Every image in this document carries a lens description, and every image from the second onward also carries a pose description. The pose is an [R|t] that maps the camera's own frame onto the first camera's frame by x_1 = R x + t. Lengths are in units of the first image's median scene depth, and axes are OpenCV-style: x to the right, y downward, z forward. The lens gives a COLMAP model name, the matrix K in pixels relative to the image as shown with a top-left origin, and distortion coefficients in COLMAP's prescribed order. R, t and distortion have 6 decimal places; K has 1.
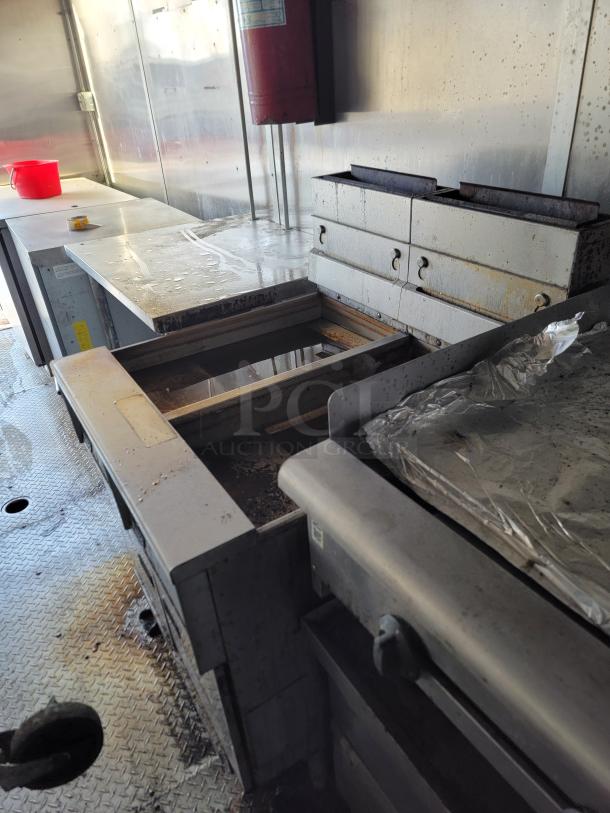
lens RADIAL K [[572.9, 0, 307.3], [0, 572.9, 409.4], [0, 0, 1]] dist [0.039650, -0.003659]
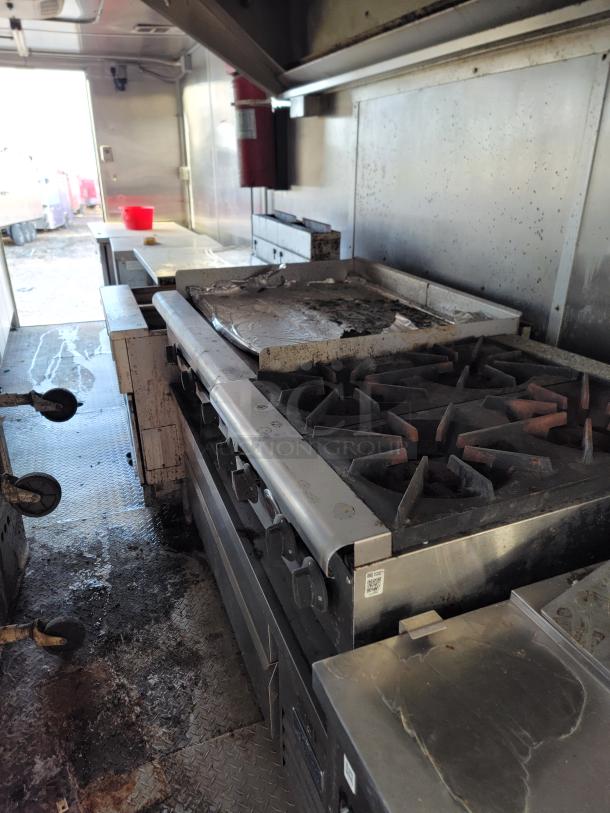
lens RADIAL K [[572.9, 0, 307.3], [0, 572.9, 409.4], [0, 0, 1]] dist [0.039650, -0.003659]
pose [[0.977617, 0.143307, -0.154040, 0.335493], [-0.161469, 0.980427, -0.112653, 0.237639], [0.134882, 0.135004, 0.981622, -0.428482]]
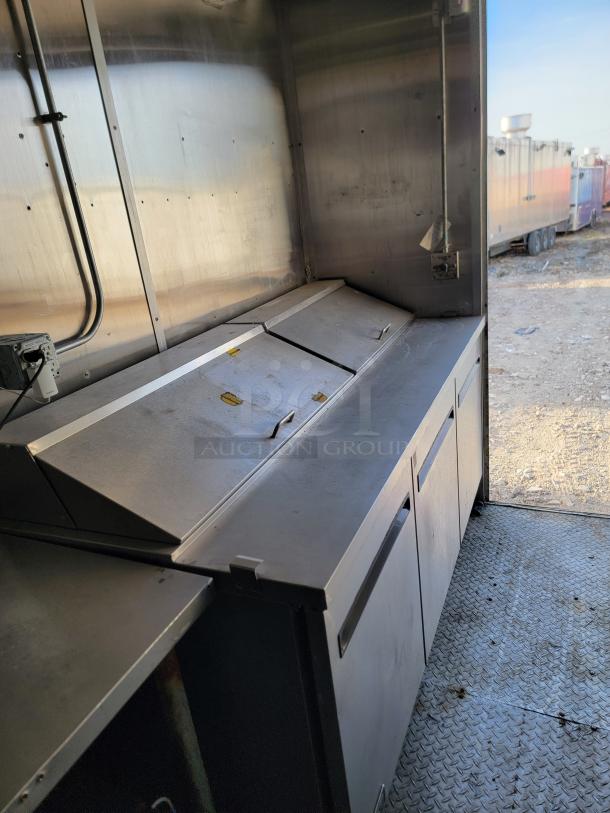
lens RADIAL K [[572.9, 0, 307.3], [0, 572.9, 409.4], [0, 0, 1]] dist [0.039650, -0.003659]
pose [[0.543230, 0.305674, -0.781962, -0.518972], [-0.354164, 0.927877, 0.116675, -0.335006], [0.761229, 0.213561, 0.612309, 0.581121]]
